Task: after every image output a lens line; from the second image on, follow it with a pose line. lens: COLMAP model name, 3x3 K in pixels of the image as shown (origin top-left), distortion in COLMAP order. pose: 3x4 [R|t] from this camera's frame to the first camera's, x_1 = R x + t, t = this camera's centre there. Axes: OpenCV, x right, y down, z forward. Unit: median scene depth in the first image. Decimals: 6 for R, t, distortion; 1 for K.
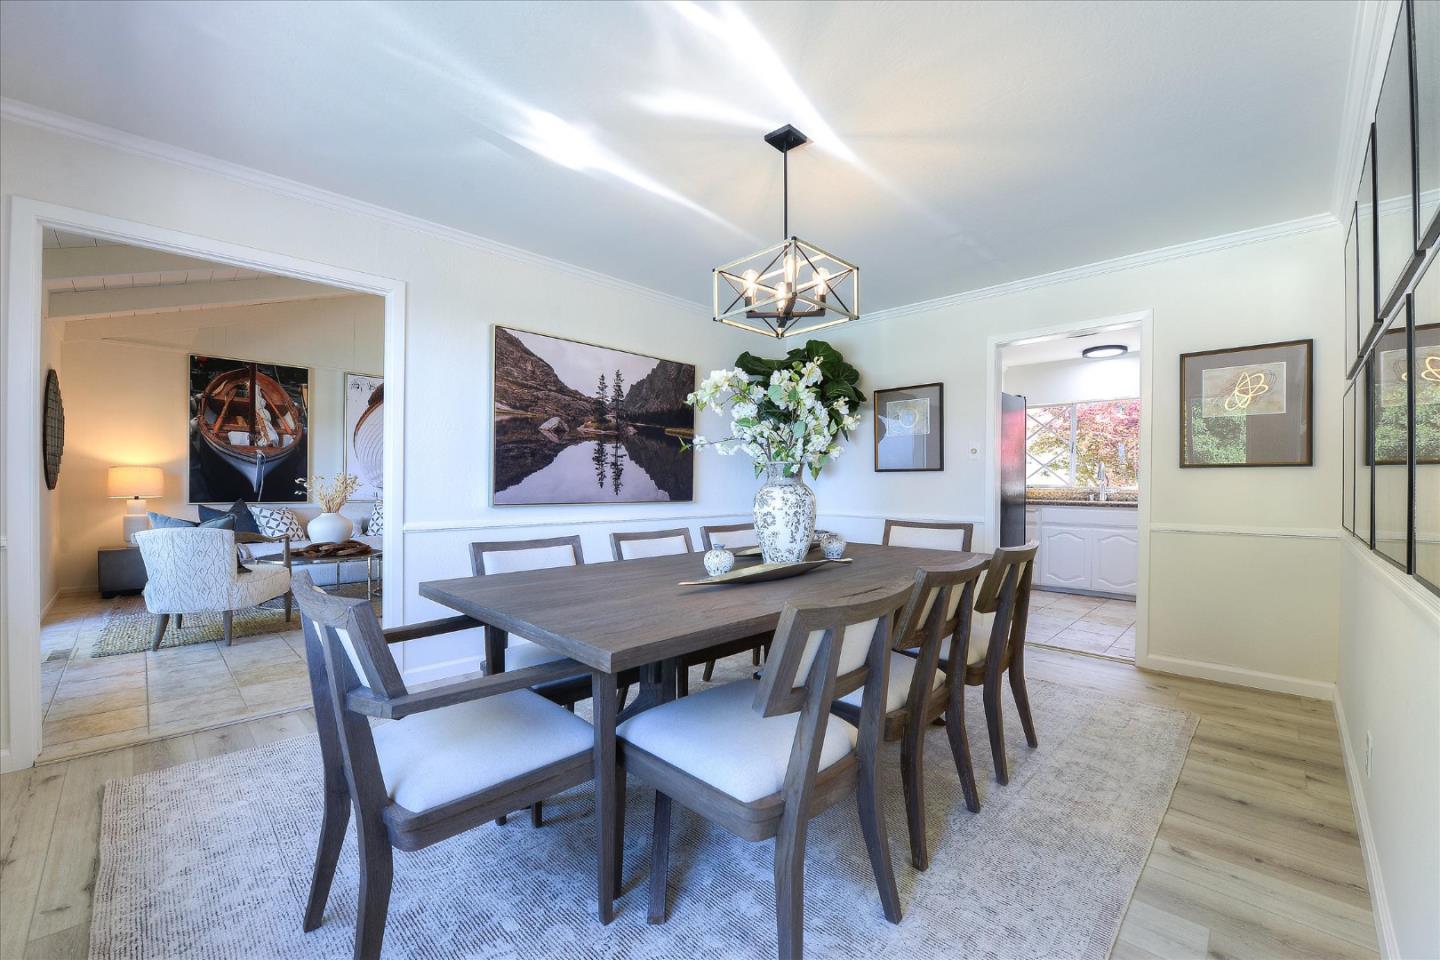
lens RADIAL K [[575.5, 0, 725.9], [0, 575.5, 488.8], [0, 0, 1]] dist [-0.018769, -0.000860]
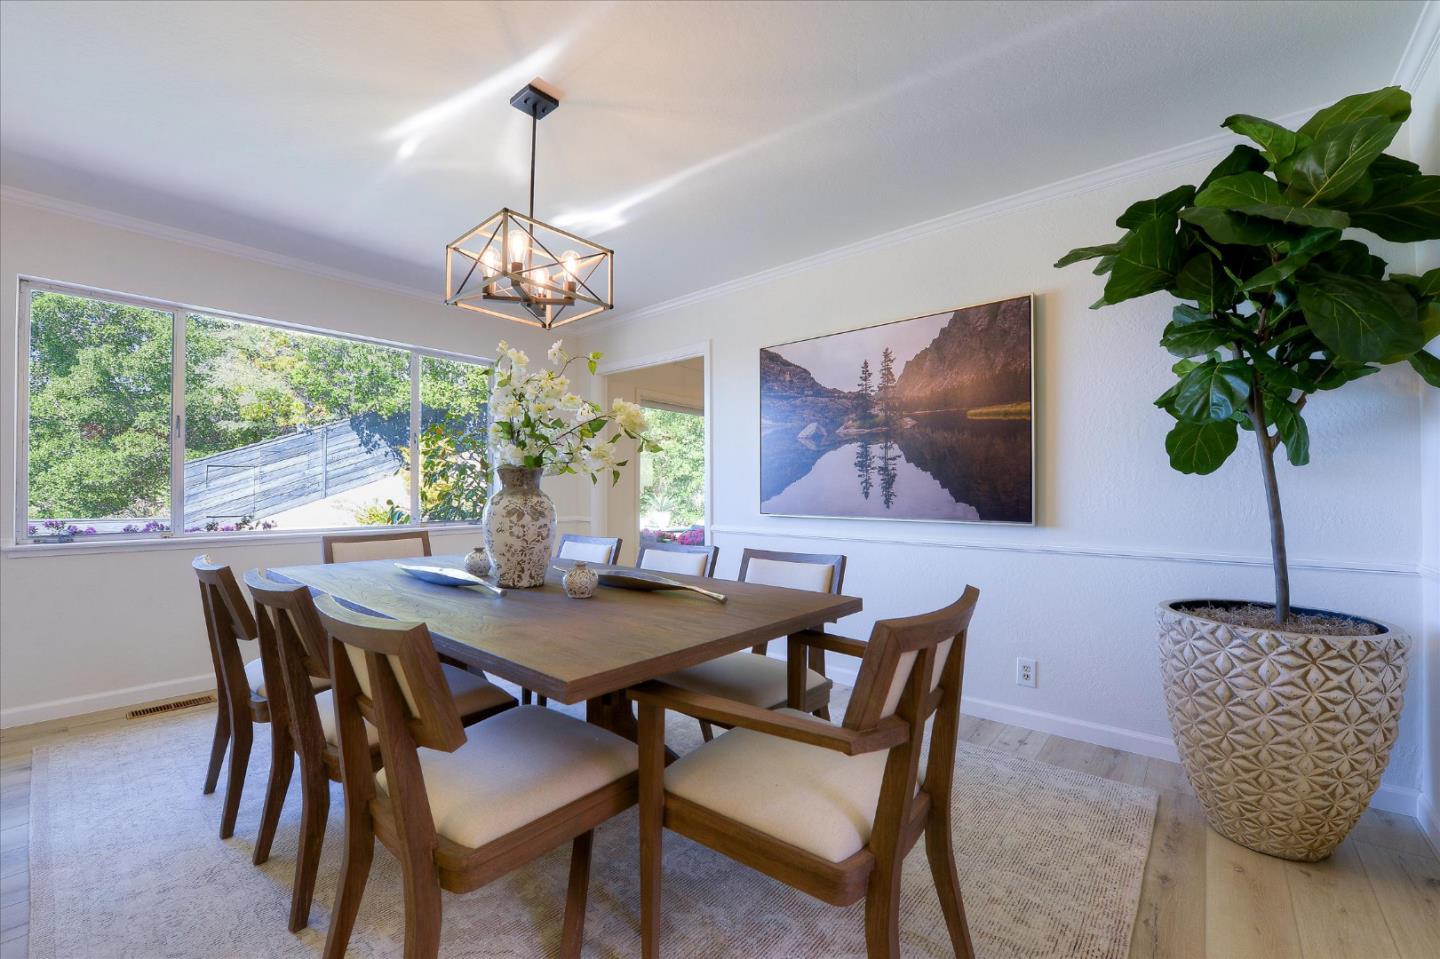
lens RADIAL K [[575.5, 0, 727.1], [0, 575.5, 480.4], [0, 0, 1]] dist [-0.018769, -0.000860]
pose [[0.082735, -0.005537, -0.996556, 0.573547], [0.012636, 0.999910, -0.004507, -0.026175], [0.996491, -0.012220, 0.082798, 0.716610]]
